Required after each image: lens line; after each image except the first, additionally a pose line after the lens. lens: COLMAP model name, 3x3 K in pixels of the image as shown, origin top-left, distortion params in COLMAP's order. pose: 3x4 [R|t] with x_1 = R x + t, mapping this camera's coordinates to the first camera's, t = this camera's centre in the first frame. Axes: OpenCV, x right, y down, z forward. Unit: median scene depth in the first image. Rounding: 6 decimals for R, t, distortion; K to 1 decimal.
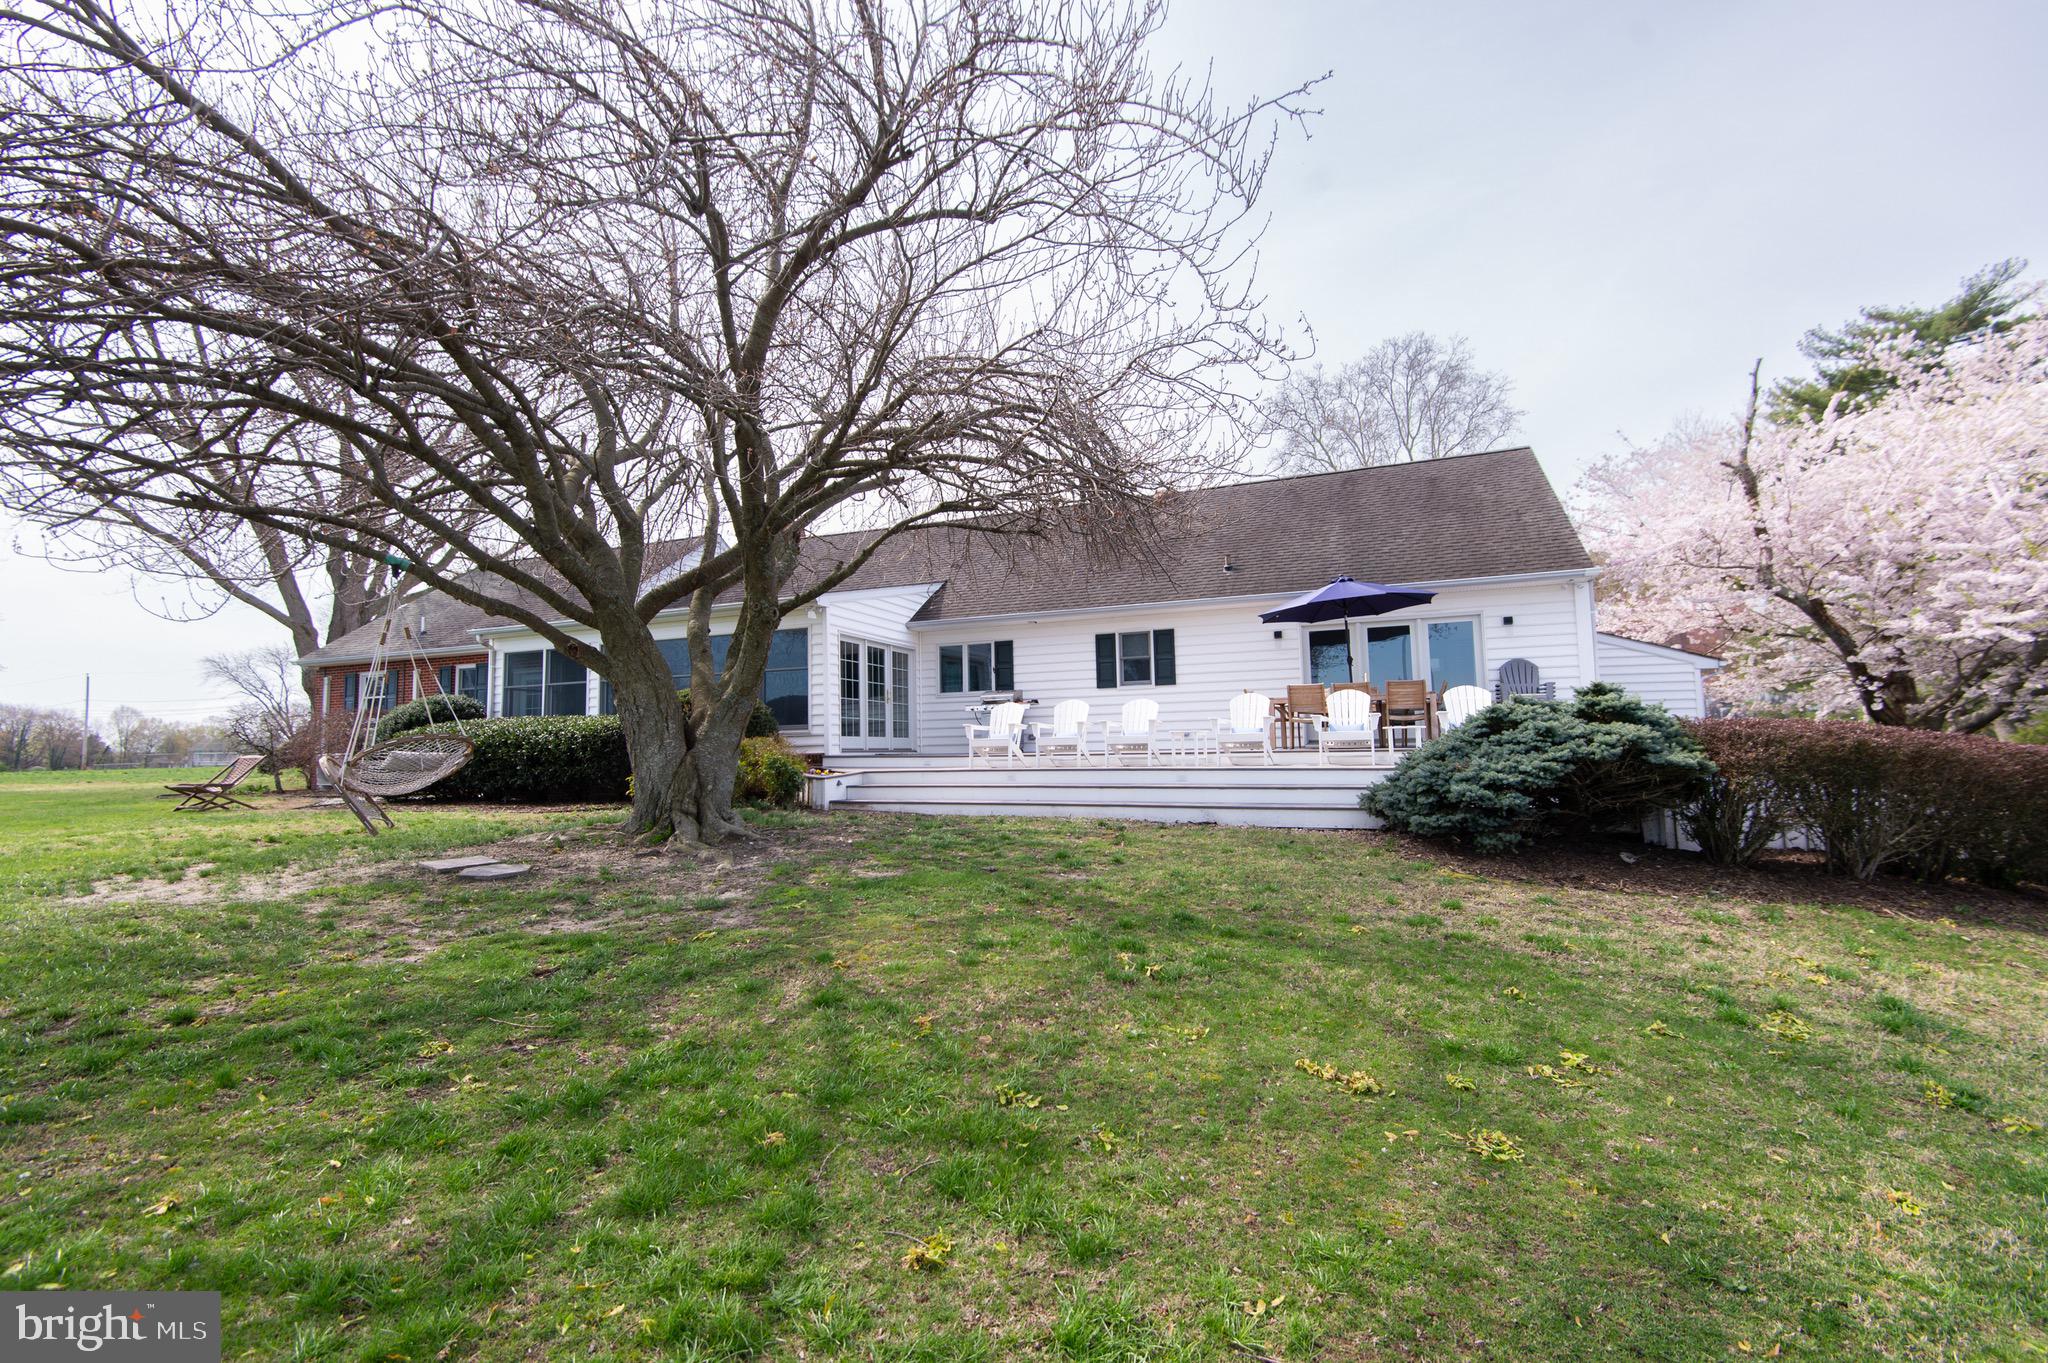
lens RADIAL K [[915.1, 0, 1025.3], [0, 915.1, 685.0], [0, 0, 1]] dist [0.011174, -0.004643]
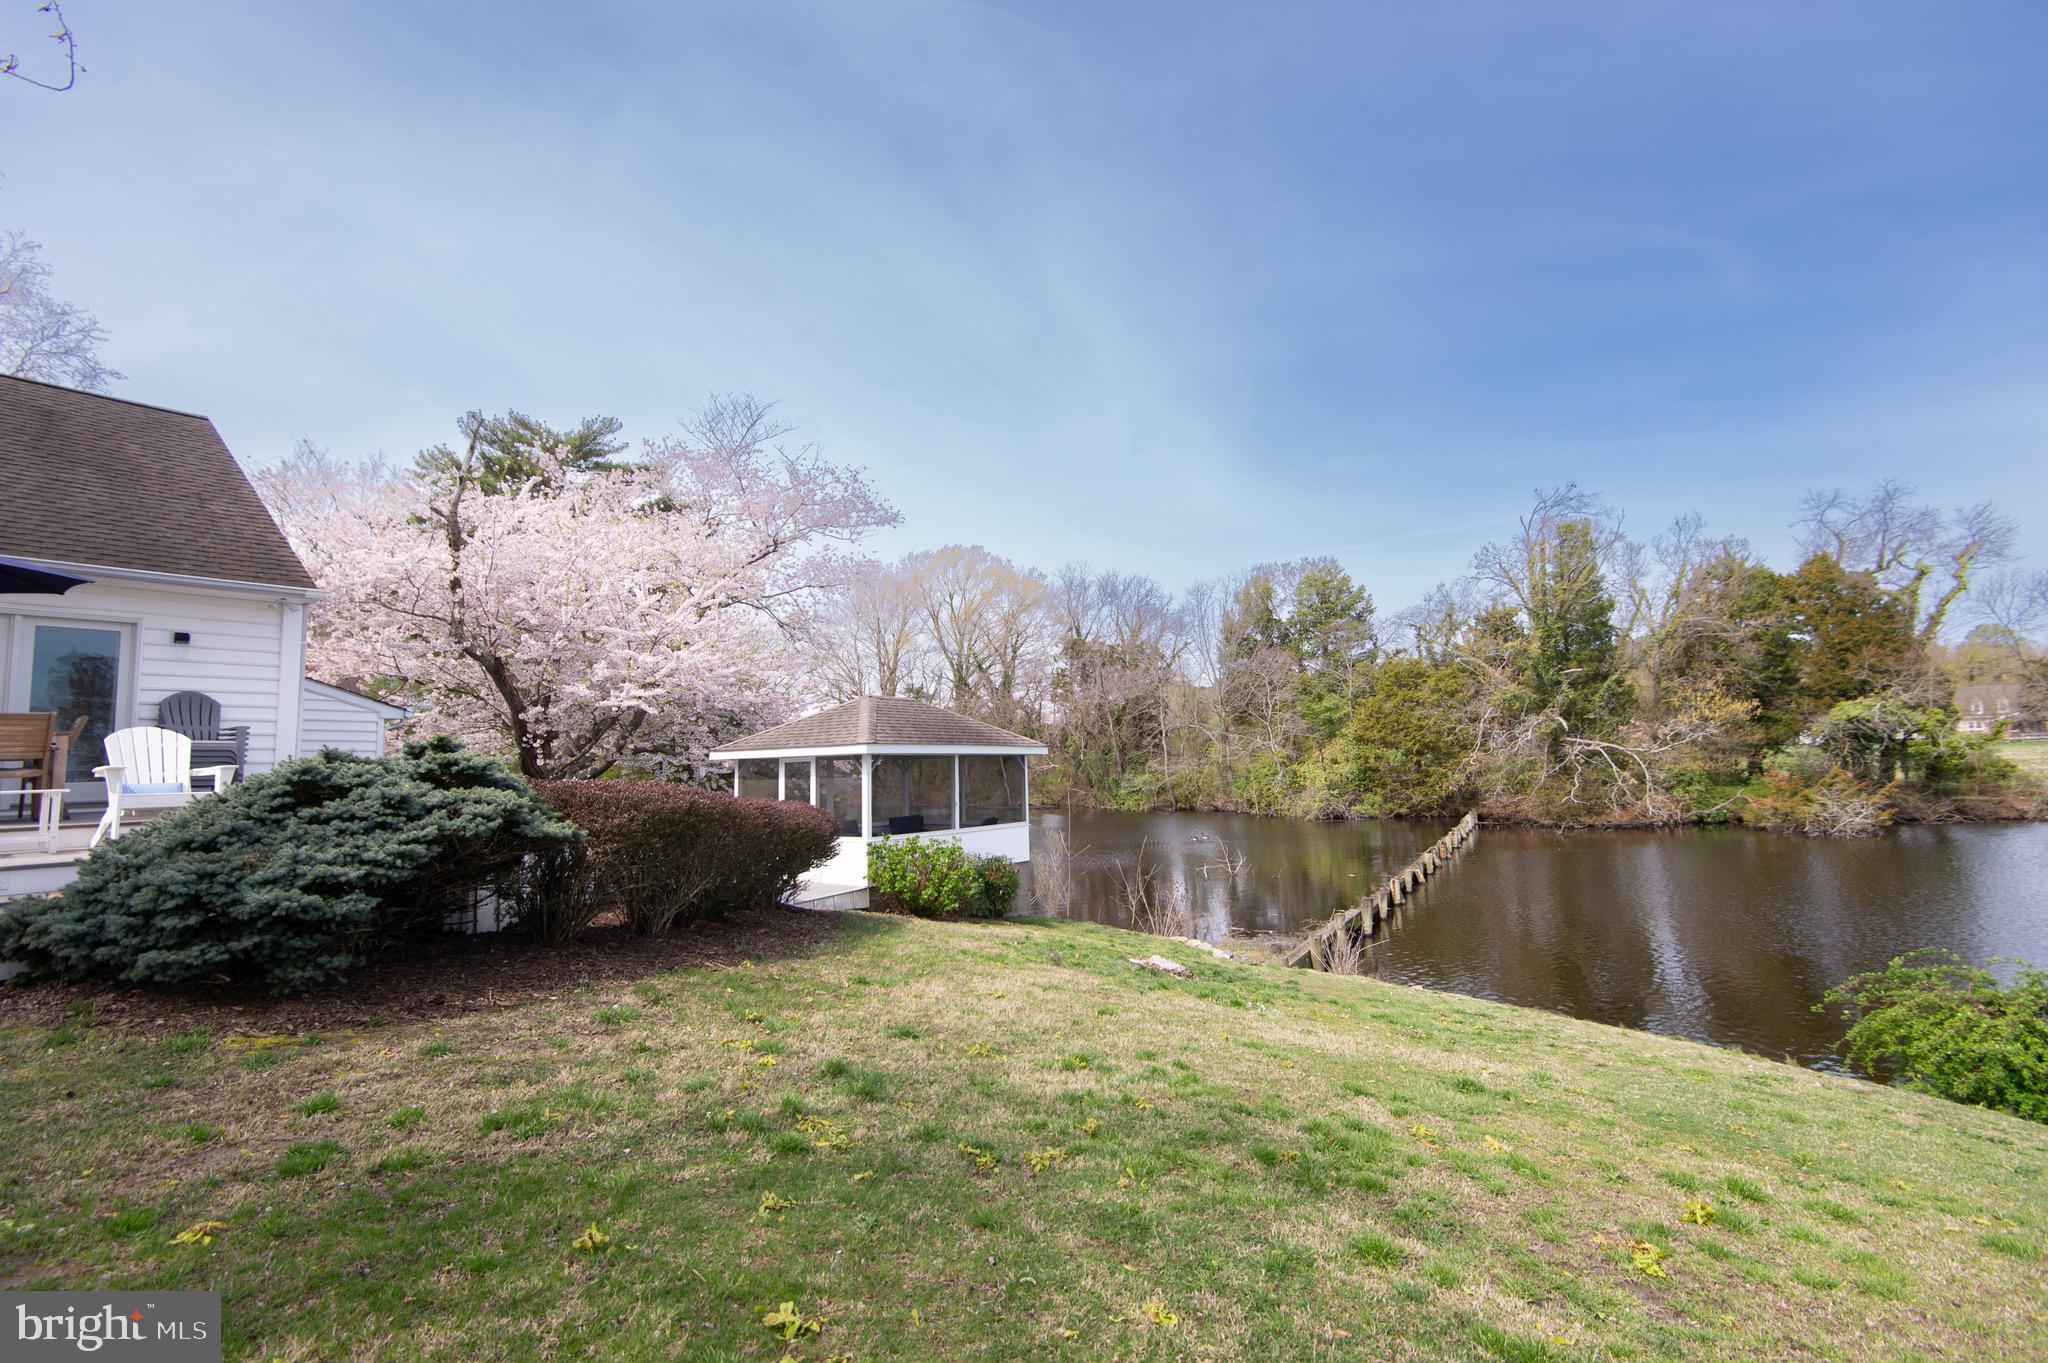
lens RADIAL K [[915.1, 0, 1021.9], [0, 915.1, 671.5], [0, 0, 1]] dist [0.011174, -0.004643]
pose [[0.238558, 0.107696, 0.965138, -0.027769], [-0.044018, 0.994009, -0.100038, -0.000619], [-0.970130, -0.018619, 0.241870, 0.337794]]
